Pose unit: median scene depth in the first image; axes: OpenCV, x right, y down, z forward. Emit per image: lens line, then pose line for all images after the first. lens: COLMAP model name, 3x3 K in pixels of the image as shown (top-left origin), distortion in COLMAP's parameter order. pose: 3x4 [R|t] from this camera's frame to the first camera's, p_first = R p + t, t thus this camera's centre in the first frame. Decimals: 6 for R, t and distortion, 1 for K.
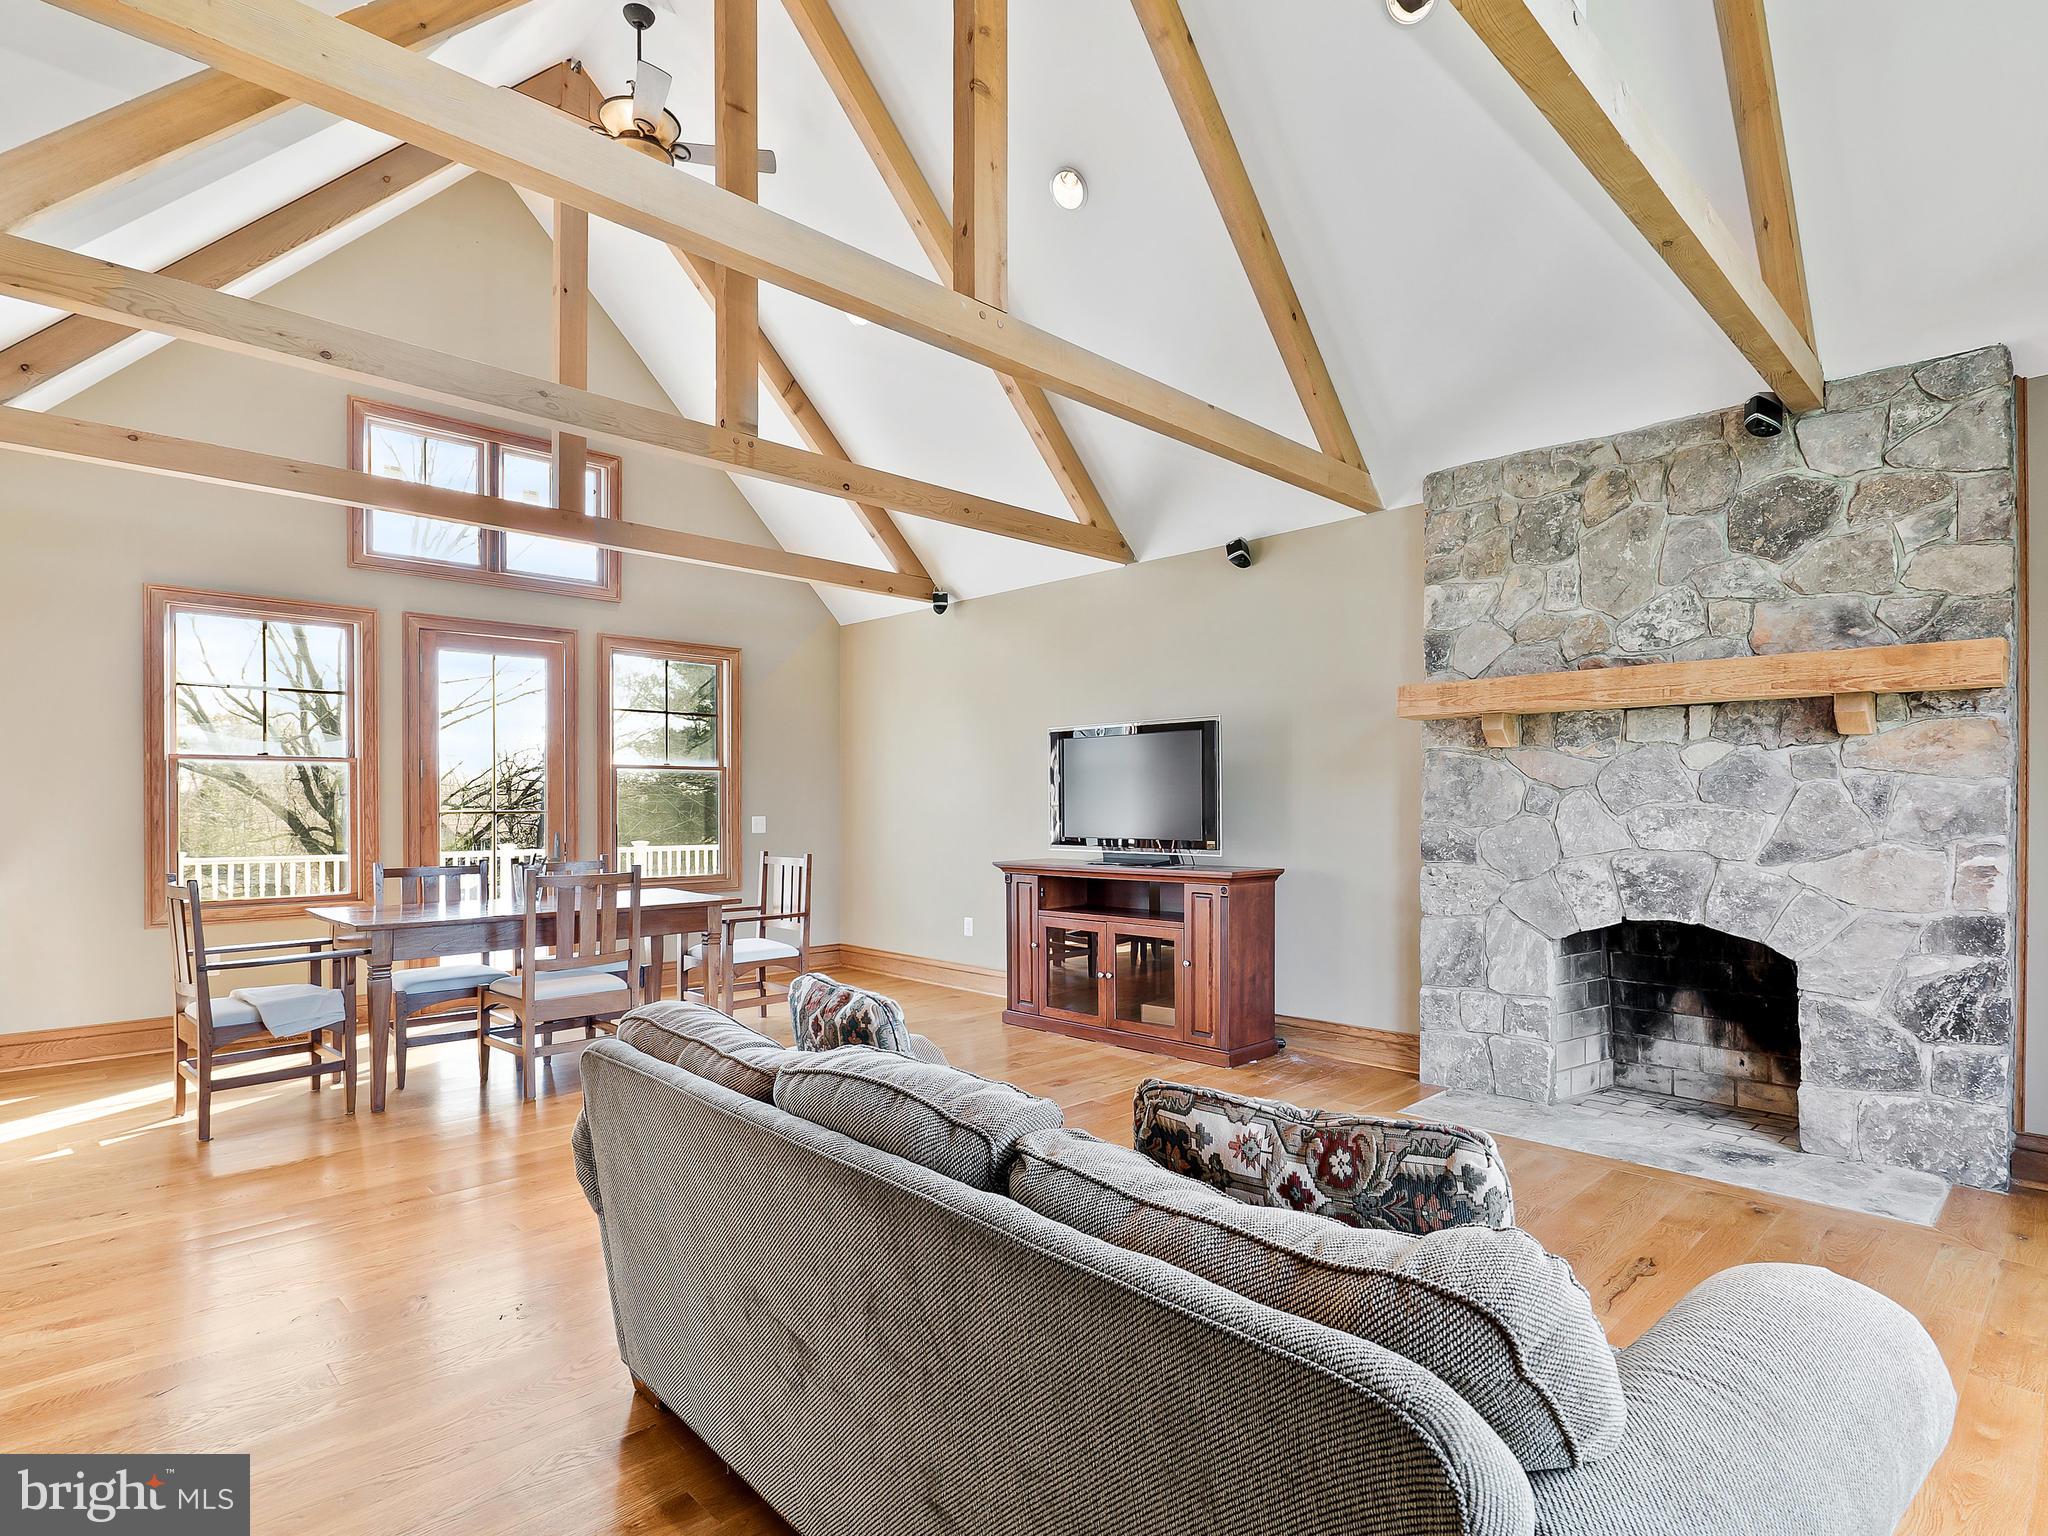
lens RADIAL K [[1058.4, 0, 1027.9], [0, 1058.4, 804.2], [0, 0, 1]] dist [-0.003316, -0.000618]
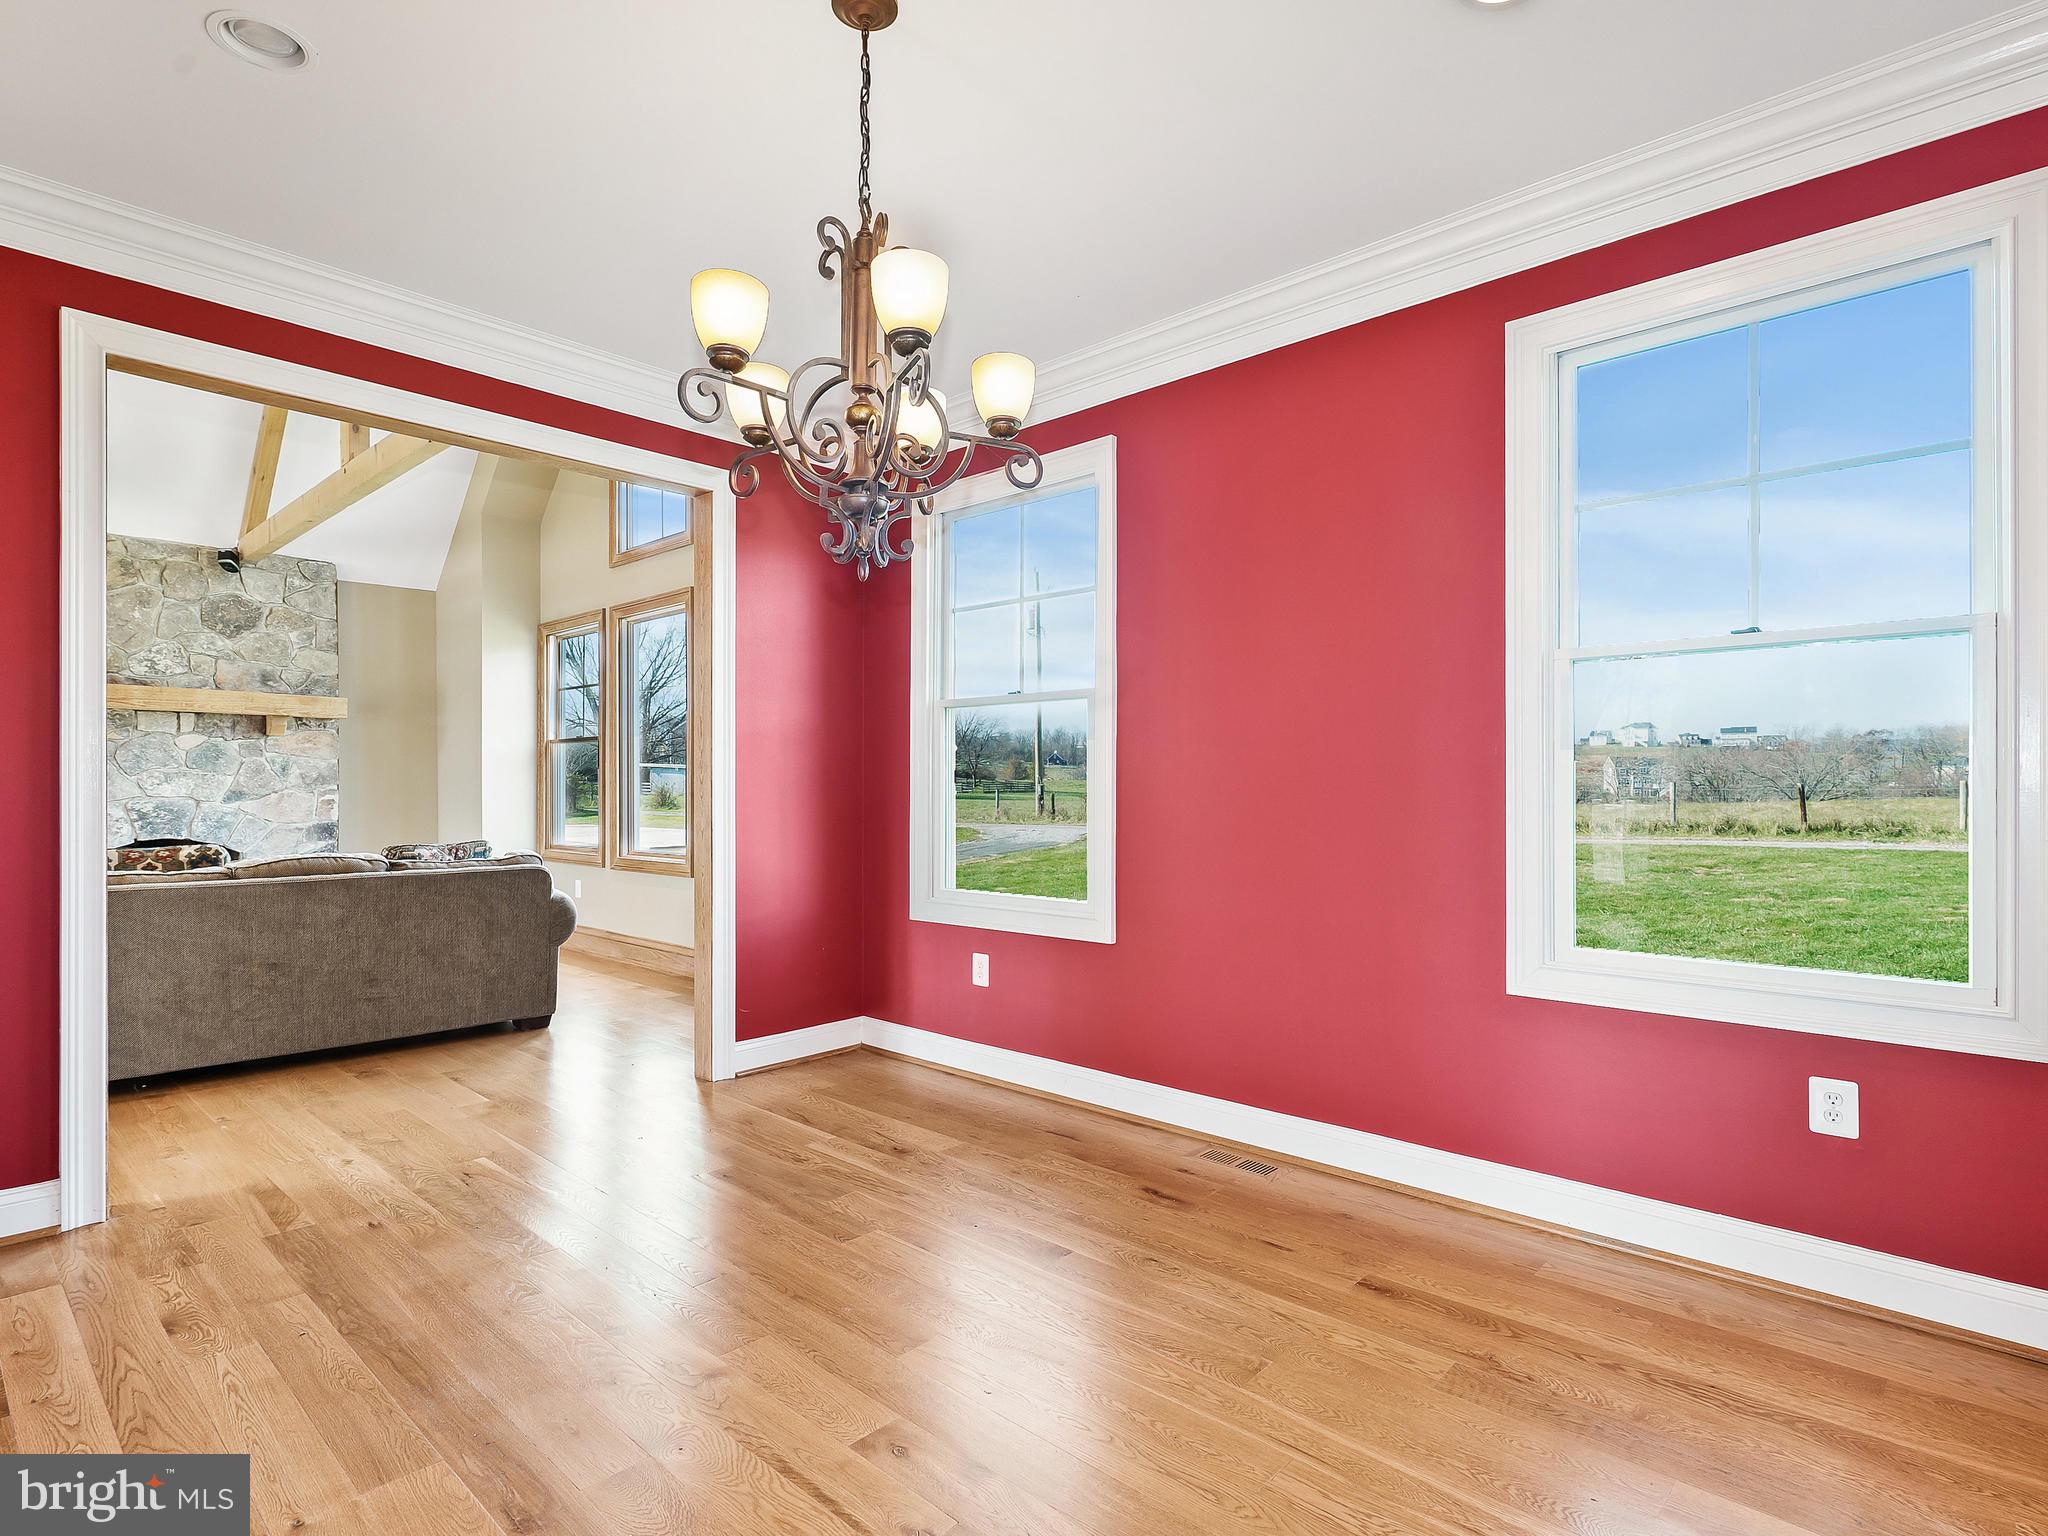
lens RADIAL K [[1065.0, 0, 1028.1], [0, 1065.0, 788.8], [0, 0, 1]] dist [-0.002273, -0.000803]
pose [[-0.058737, 0.000314, 0.998273, -1.238165], [-0.000654, 1.000000, -0.000353, 0.032415], [-0.998273, -0.000673, -0.058736, -0.288631]]
